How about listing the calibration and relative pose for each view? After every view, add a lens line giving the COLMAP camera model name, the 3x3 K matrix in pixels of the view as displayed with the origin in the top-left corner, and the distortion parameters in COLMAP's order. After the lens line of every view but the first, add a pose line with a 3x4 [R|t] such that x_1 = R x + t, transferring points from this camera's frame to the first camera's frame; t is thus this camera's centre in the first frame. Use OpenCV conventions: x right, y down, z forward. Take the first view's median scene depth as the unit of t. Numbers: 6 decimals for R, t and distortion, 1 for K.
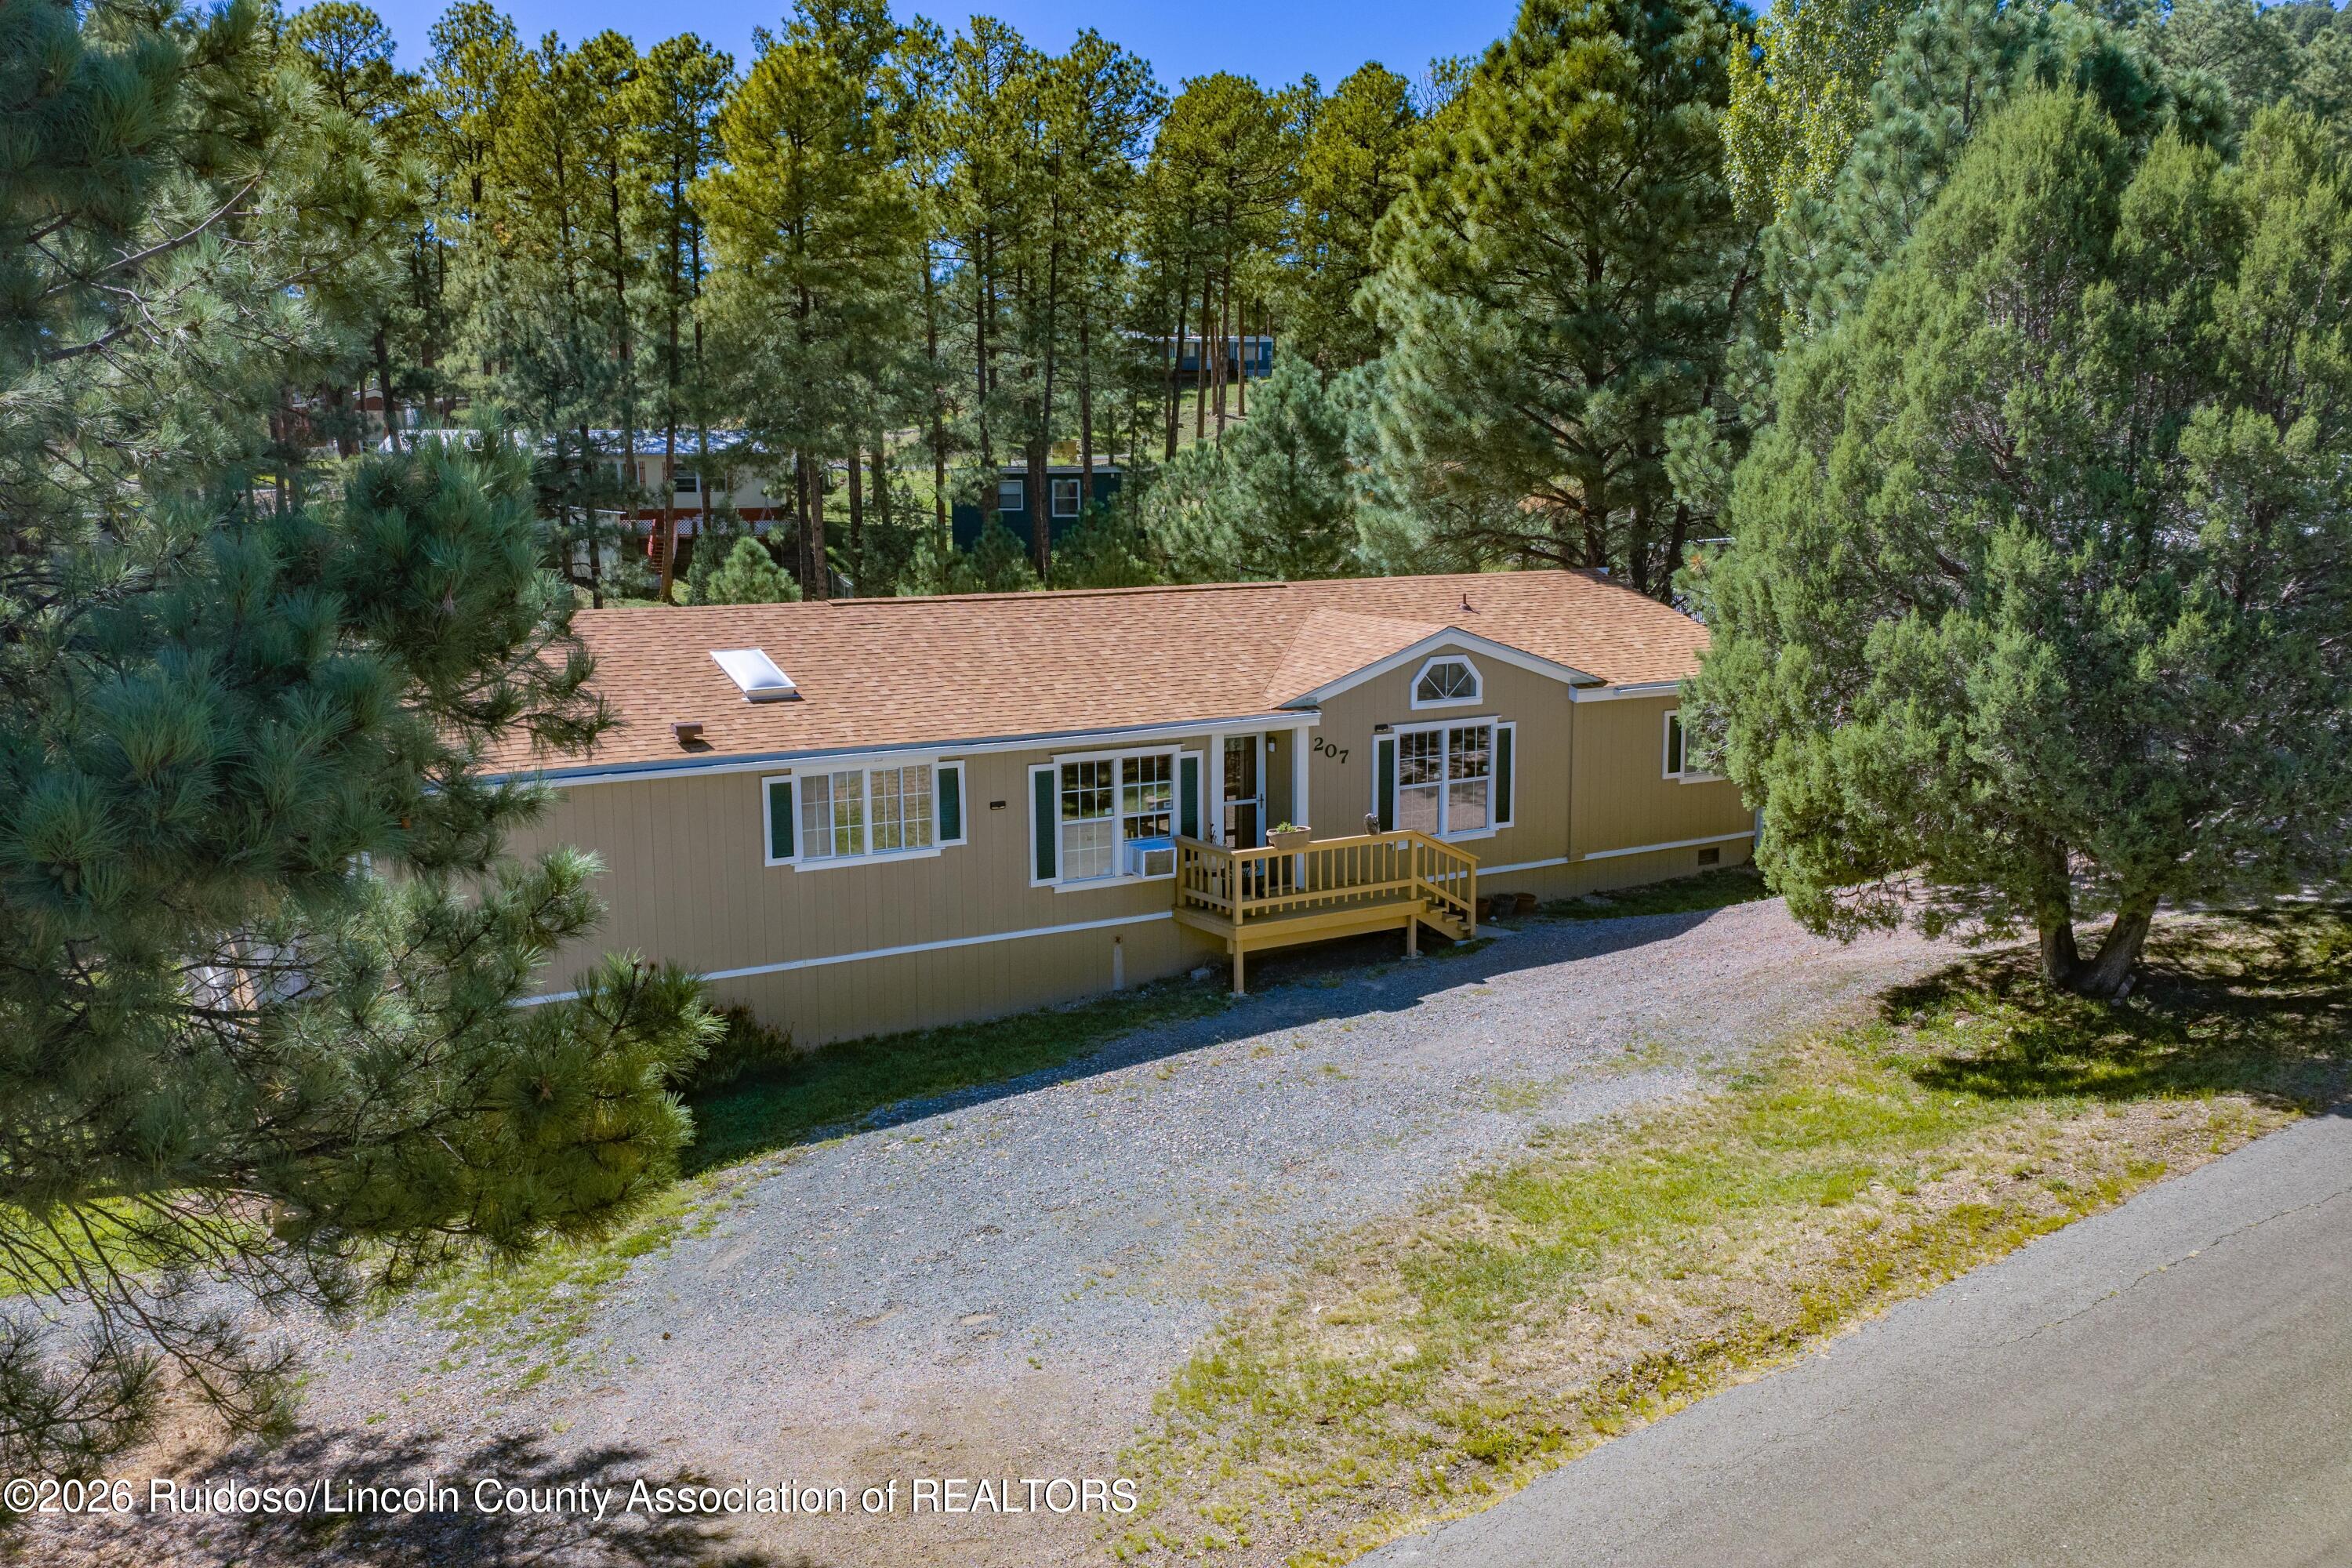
lens RADIAL K [[1979.0, 0, 1172.7], [0, 1979.0, 785.9], [0, 0, 1]] dist [0.013787, -0.015026]
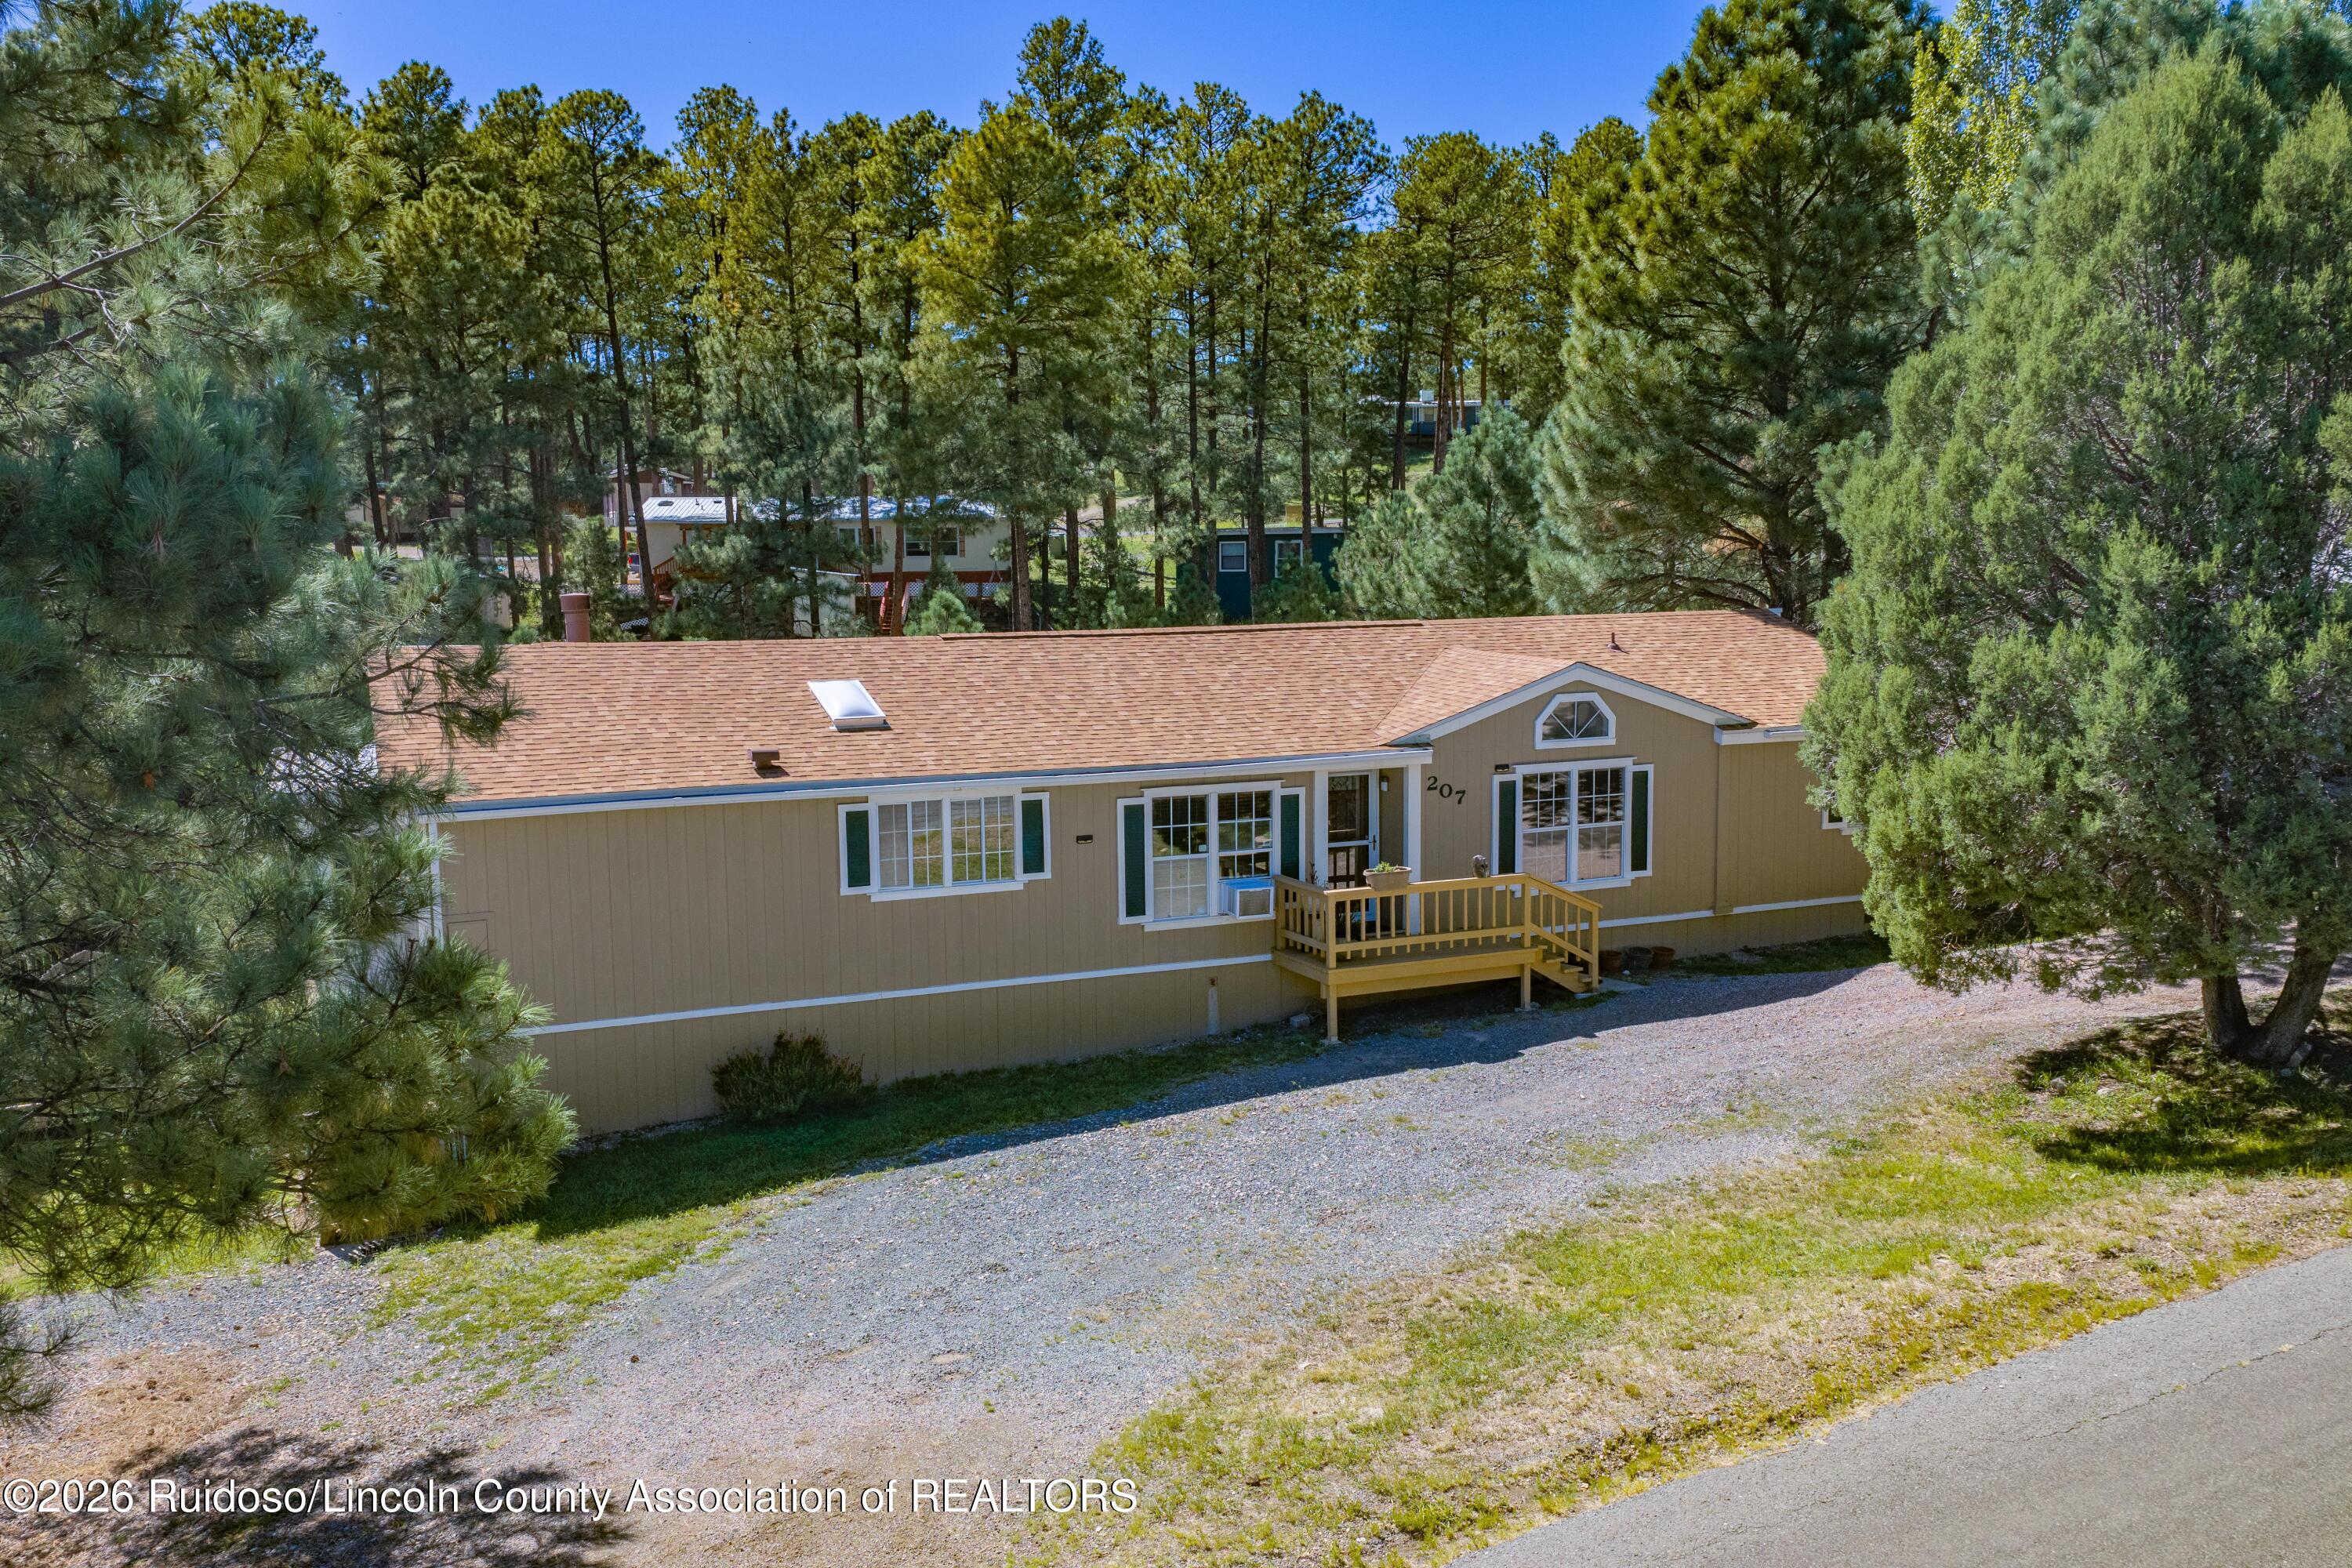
lens RADIAL K [[1979.0, 0, 1160.1], [0, 1979.0, 781.0], [0, 0, 1]] dist [0.013787, -0.015026]
pose [[0.990468, 0.010789, -0.137321, 0.089329], [-0.015984, 0.999195, -0.036782, 0.017882], [0.136814, 0.038627, 0.989843, 0.042818]]
